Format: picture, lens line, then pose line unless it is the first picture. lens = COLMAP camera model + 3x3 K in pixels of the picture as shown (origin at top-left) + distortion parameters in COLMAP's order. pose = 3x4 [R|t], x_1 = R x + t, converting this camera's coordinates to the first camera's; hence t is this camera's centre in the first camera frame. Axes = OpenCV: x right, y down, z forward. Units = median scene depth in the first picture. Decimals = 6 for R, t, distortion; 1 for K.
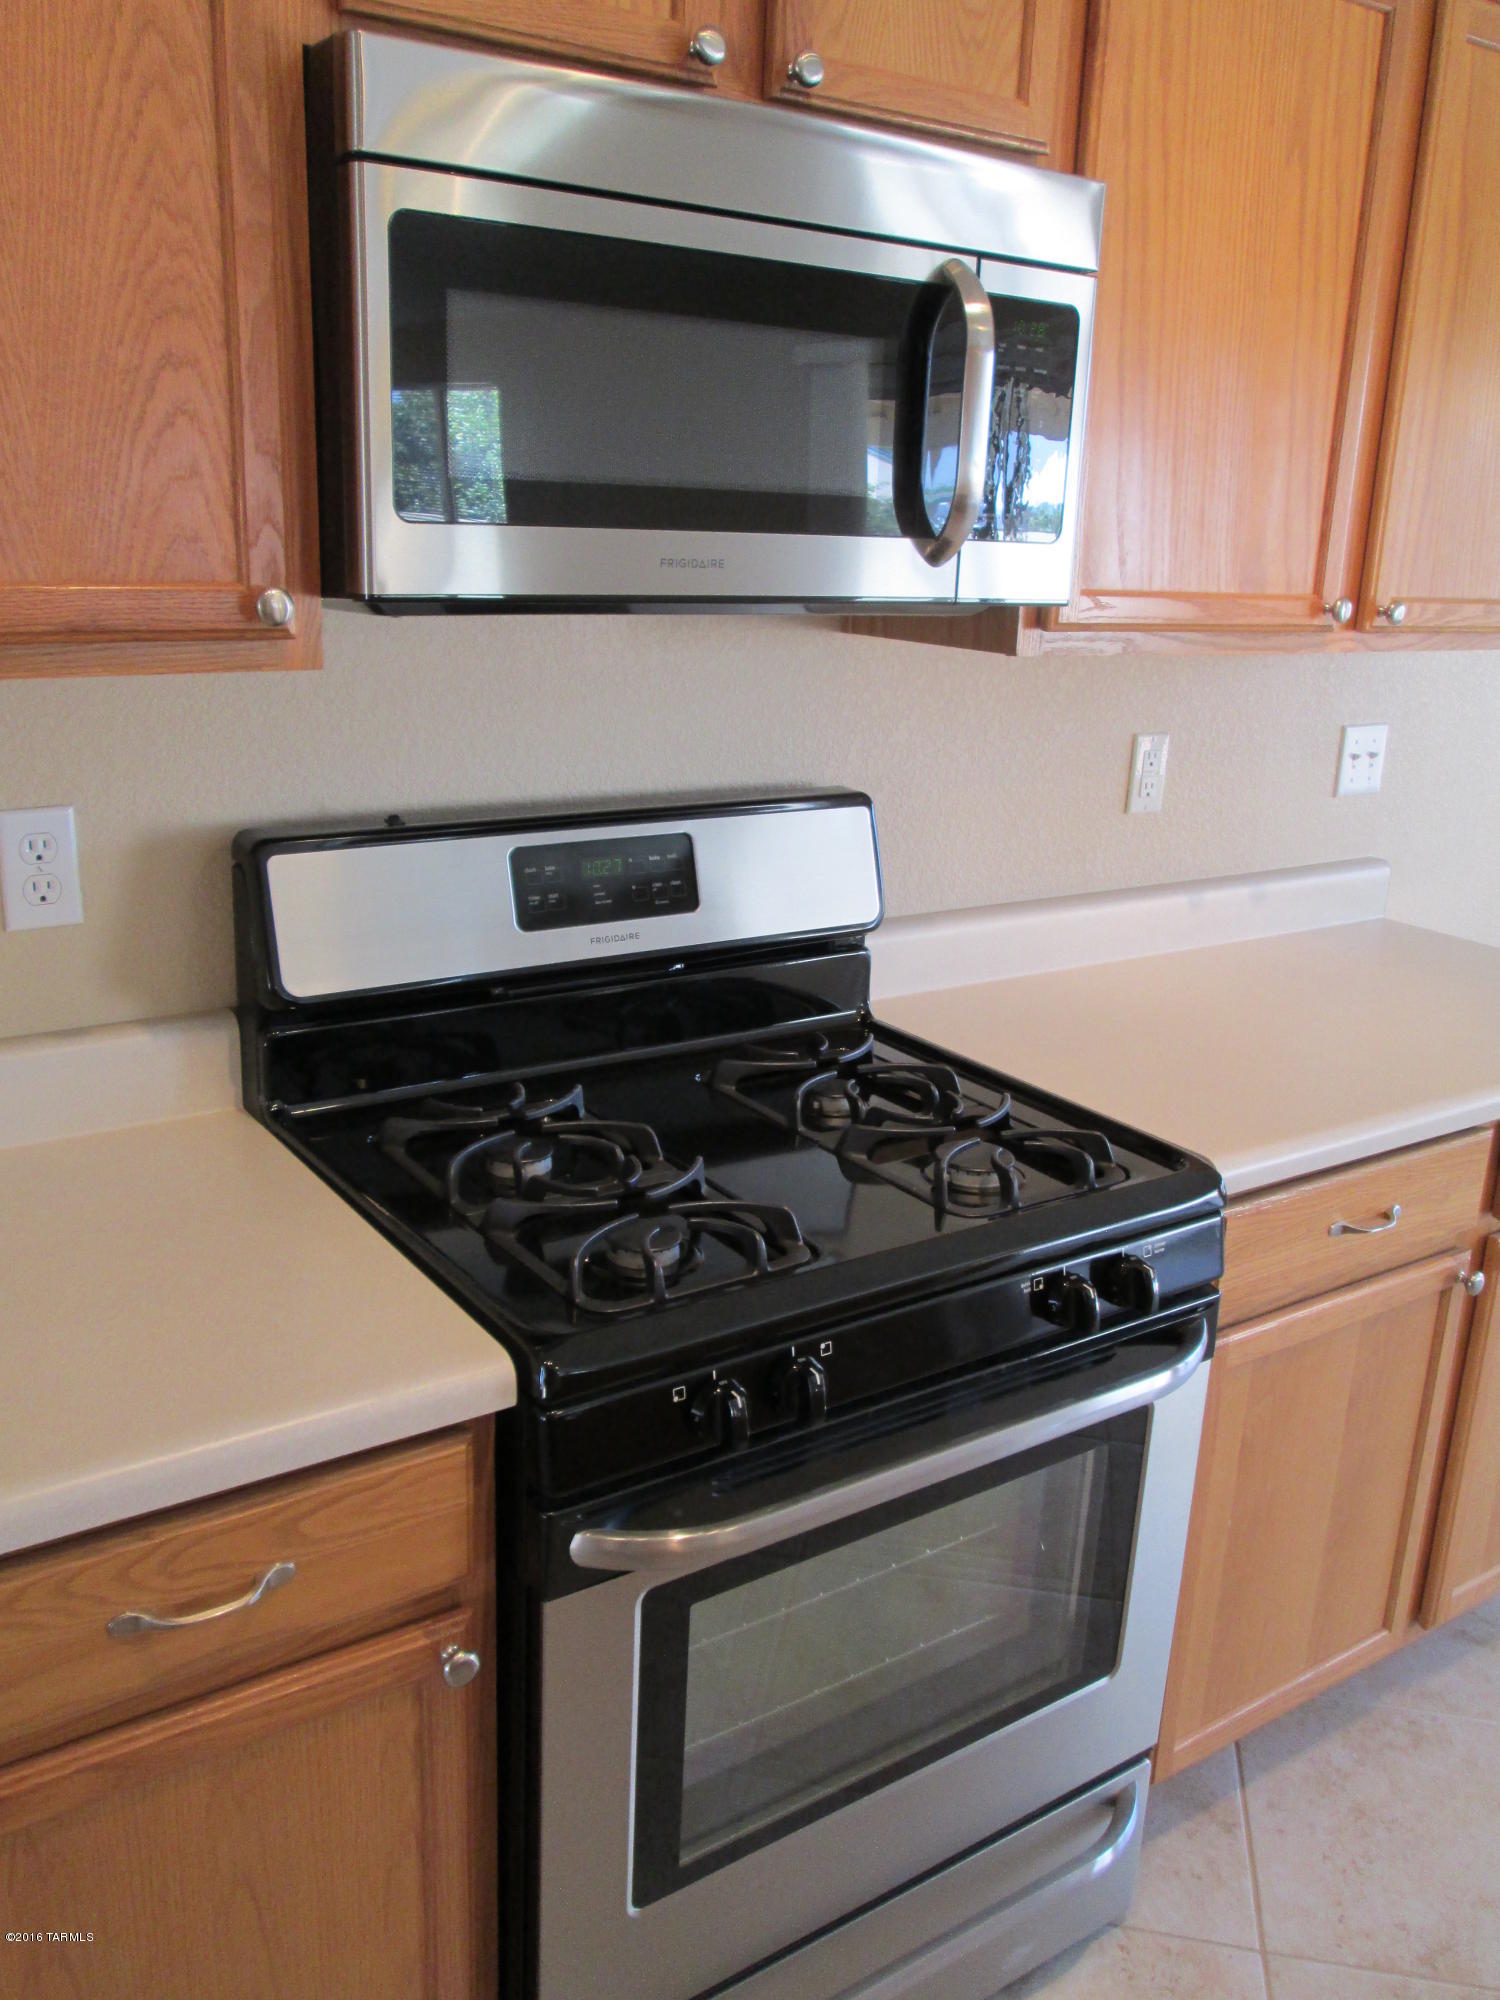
lens RADIAL K [[1704.7, 0, 750.0], [0, 1704.7, 1000.0], [0, 0, 1]] dist [-0.011981, -0.009025]
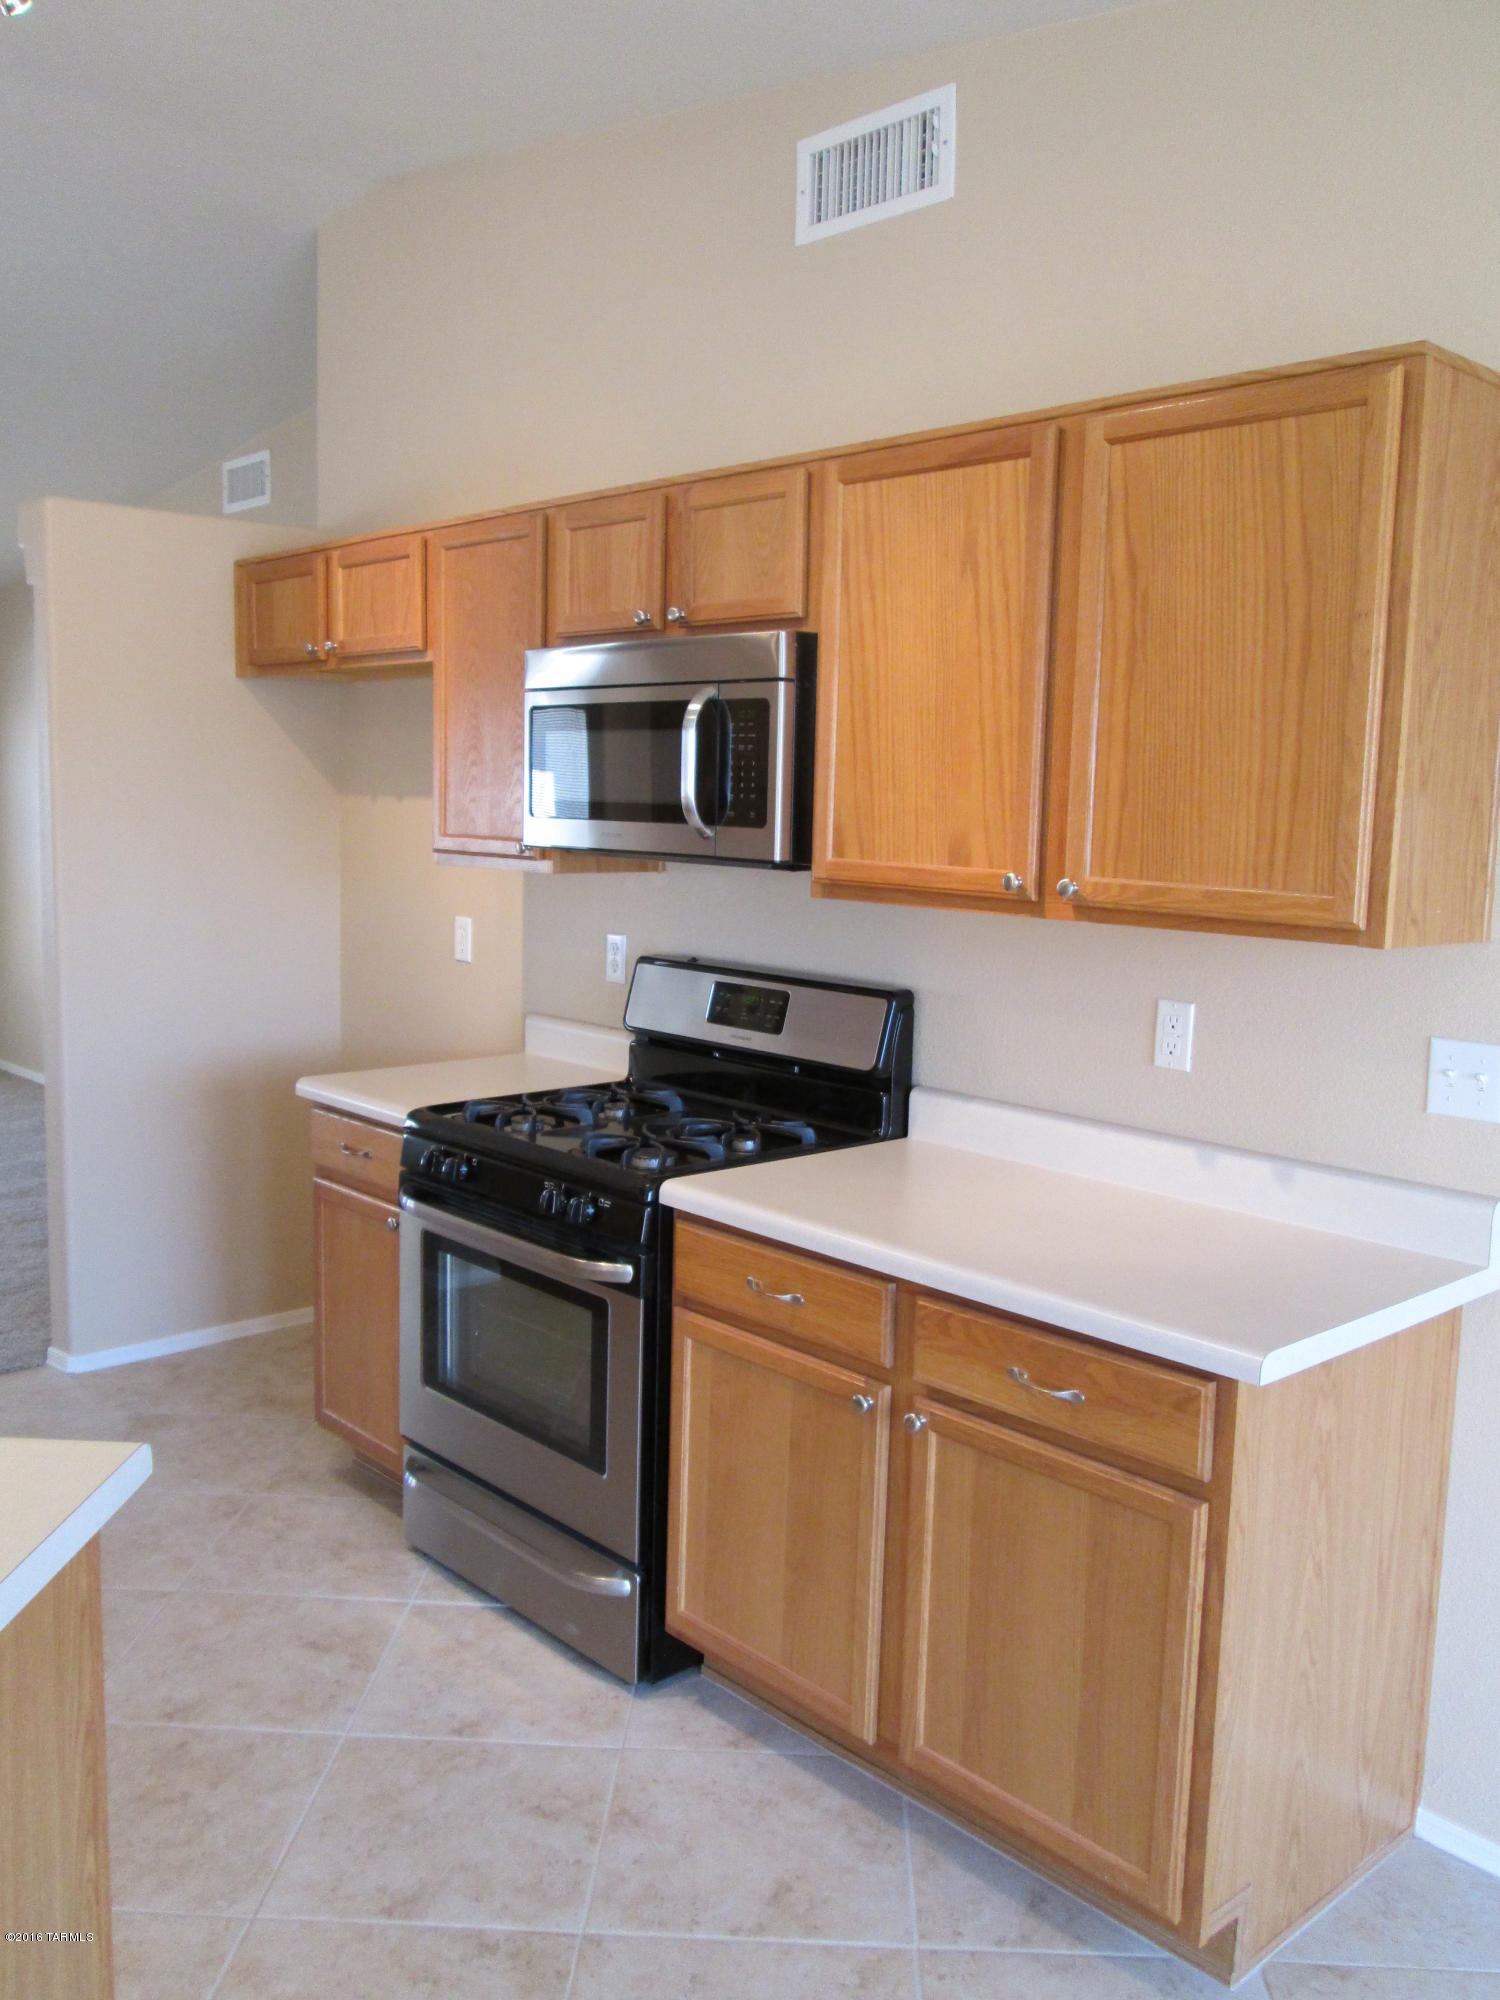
lens RADIAL K [[1704.7, 0, 750.0], [0, 1704.7, 1000.0], [0, 0, 1]] dist [-0.011981, -0.009025]
pose [[0.132016, 0.083668, -0.987710, 1.771980], [-0.297039, 0.953980, 0.041109, -0.155556], [0.945695, 0.287962, 0.150793, 0.717275]]
